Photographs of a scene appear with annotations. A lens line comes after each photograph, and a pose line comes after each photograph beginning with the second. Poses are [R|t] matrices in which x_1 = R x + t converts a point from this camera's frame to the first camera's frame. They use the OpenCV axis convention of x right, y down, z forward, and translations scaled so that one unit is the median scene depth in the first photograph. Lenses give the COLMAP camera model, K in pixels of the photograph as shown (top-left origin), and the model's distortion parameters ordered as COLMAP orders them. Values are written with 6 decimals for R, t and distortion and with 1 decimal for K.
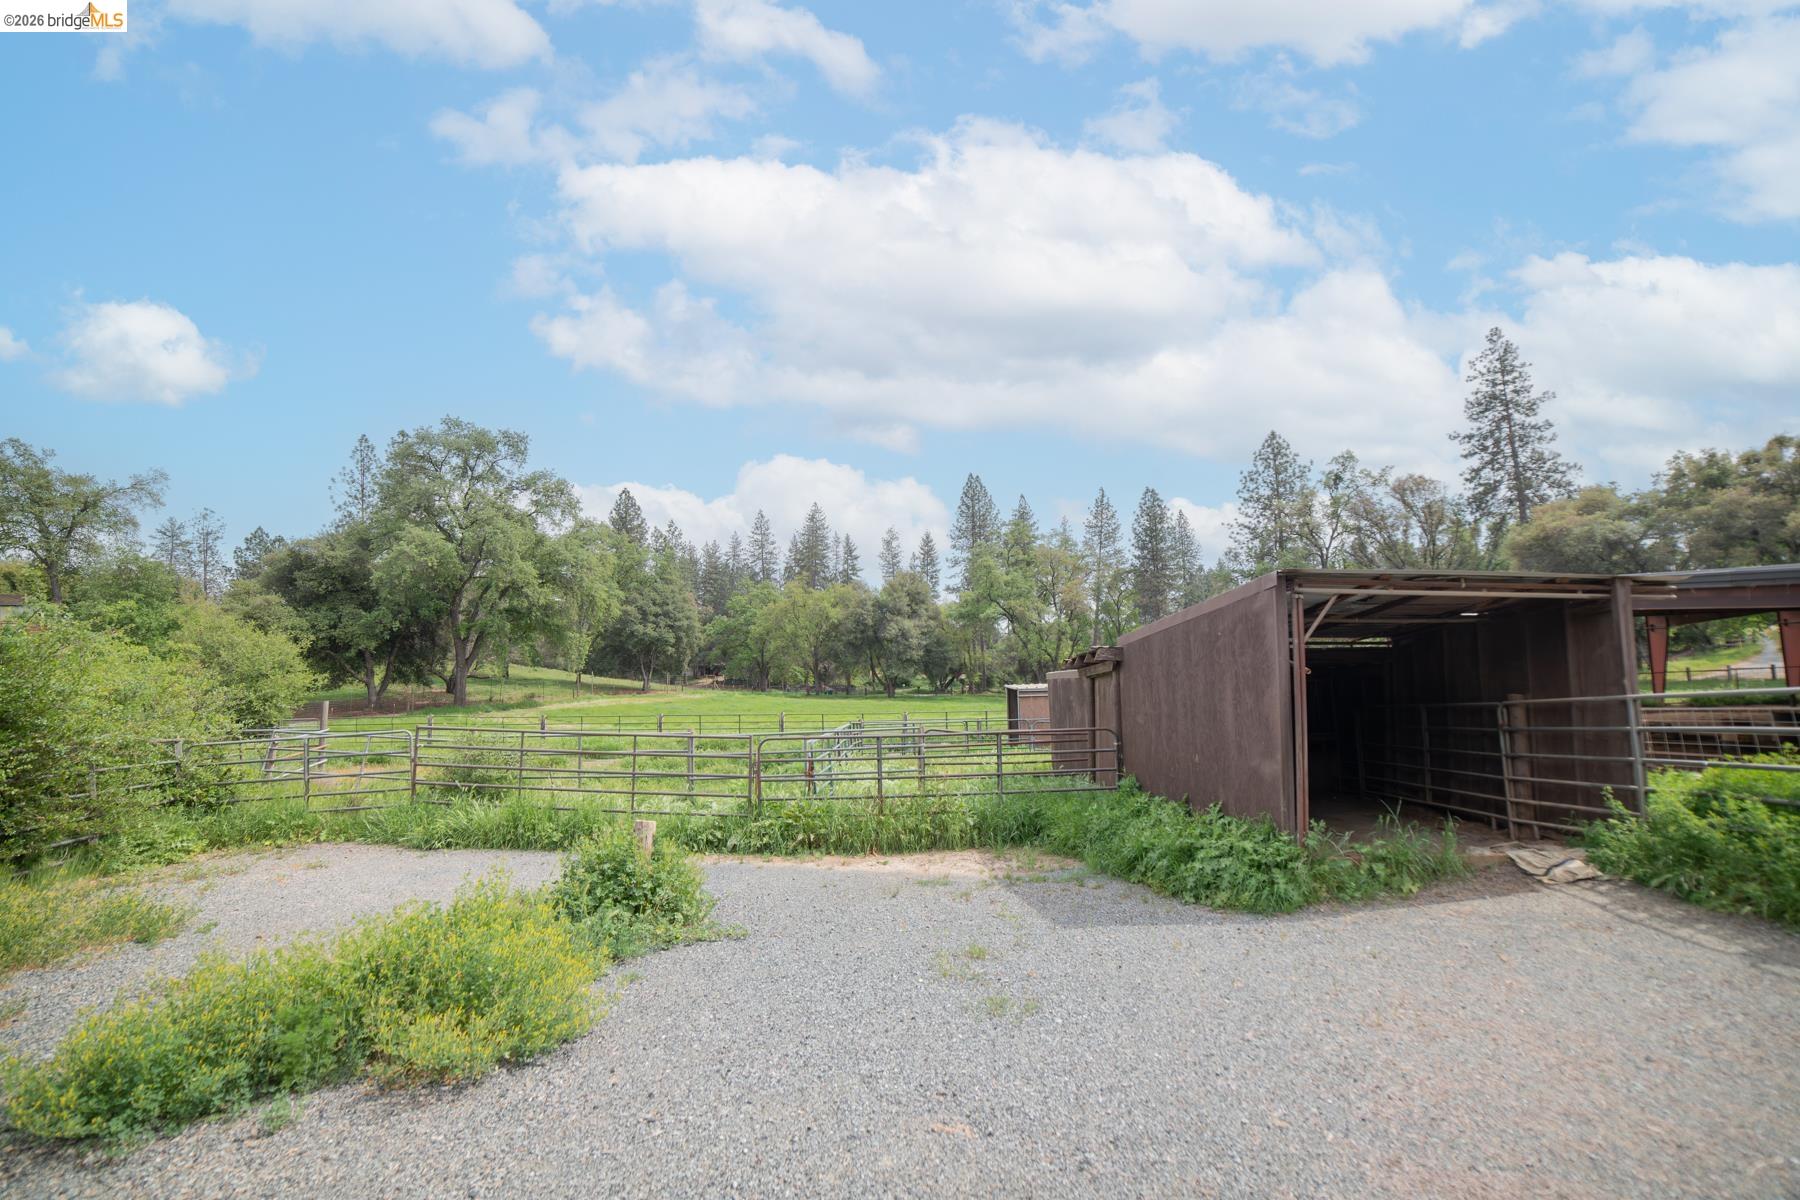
lens RADIAL K [[730.5, 0, 907.8], [0, 730.5, 599.1], [0, 0, 1]] dist [-0.112856, 0.040944]
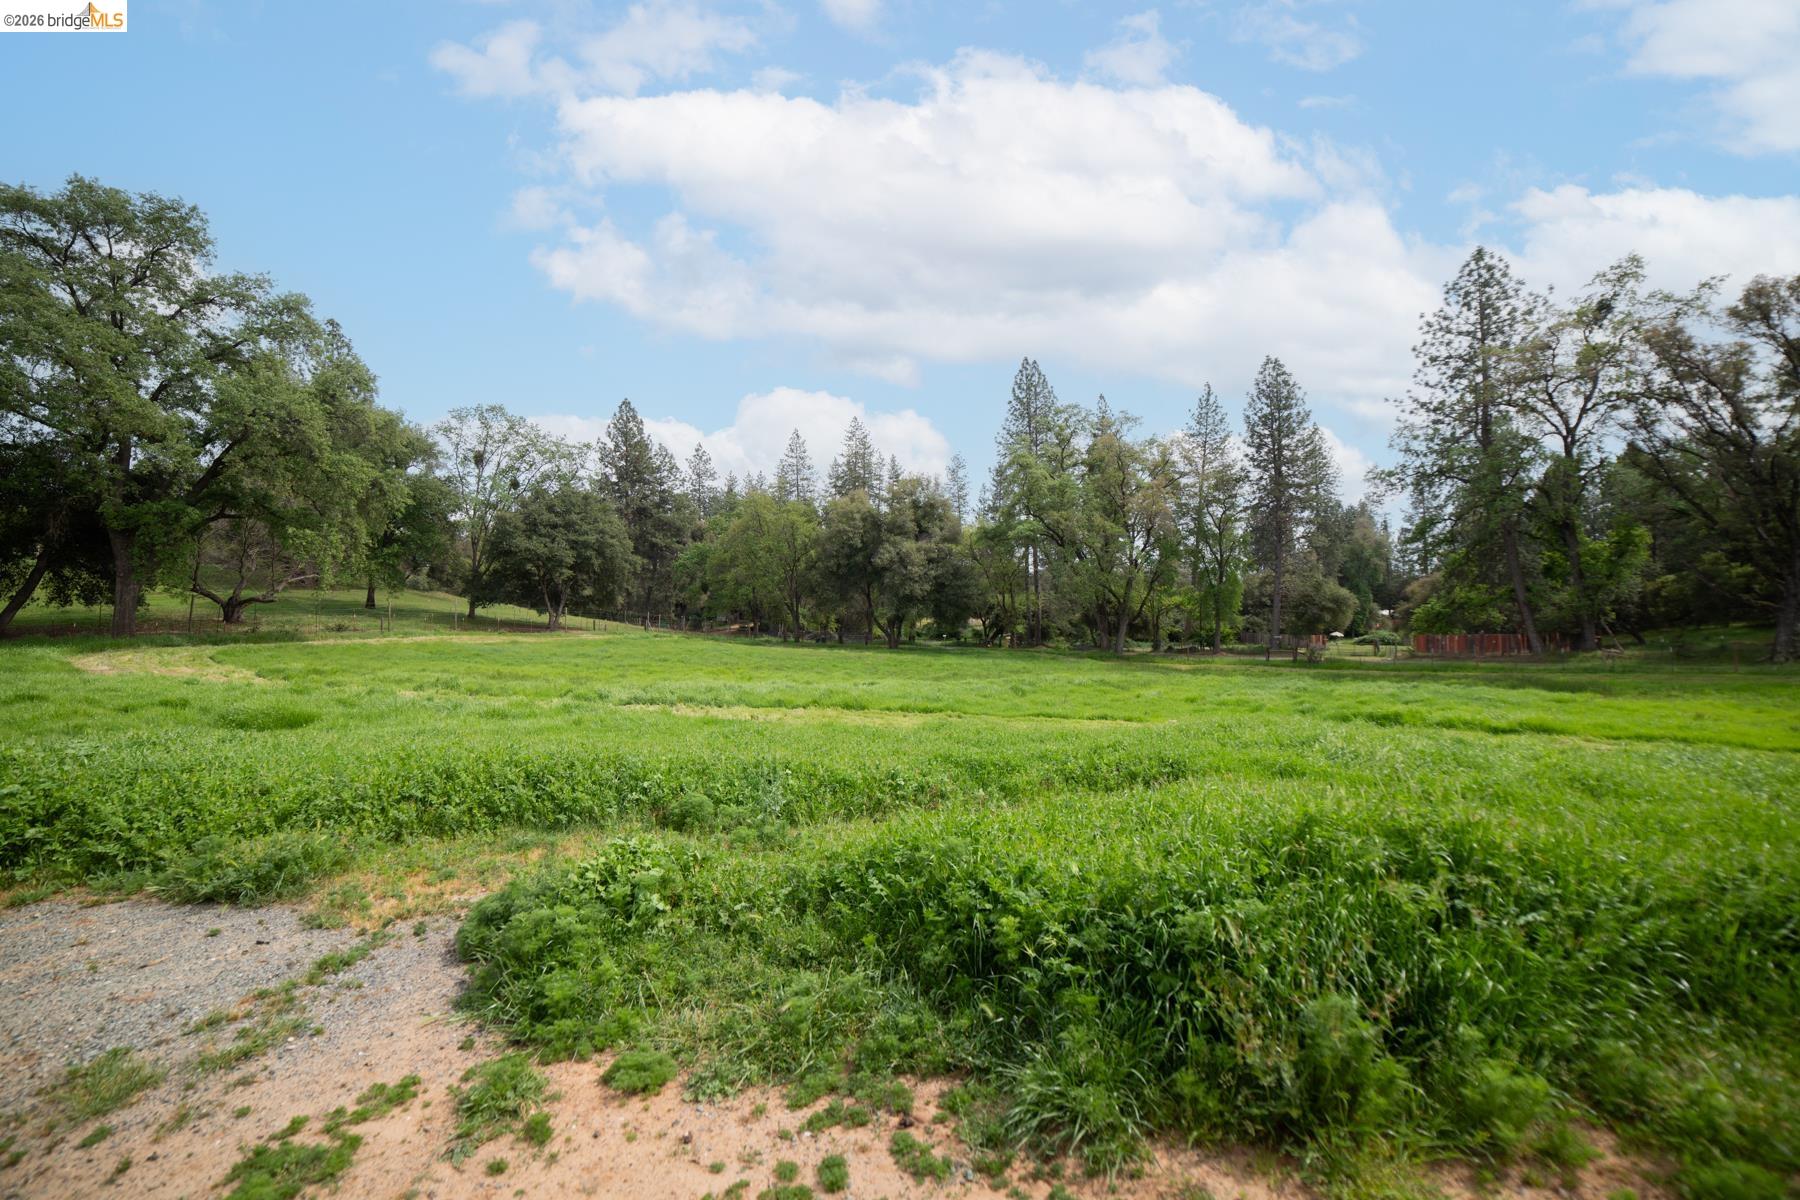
lens RADIAL K [[730.5, 0, 907.8], [0, 730.5, 599.1], [0, 0, 1]] dist [-0.112856, 0.040944]
pose [[0.988536, 0.022290, -0.149328, 0.106021], [-0.013255, 0.998036, 0.061229, 0.042049], [0.150400, -0.058548, 0.986890, 0.294732]]
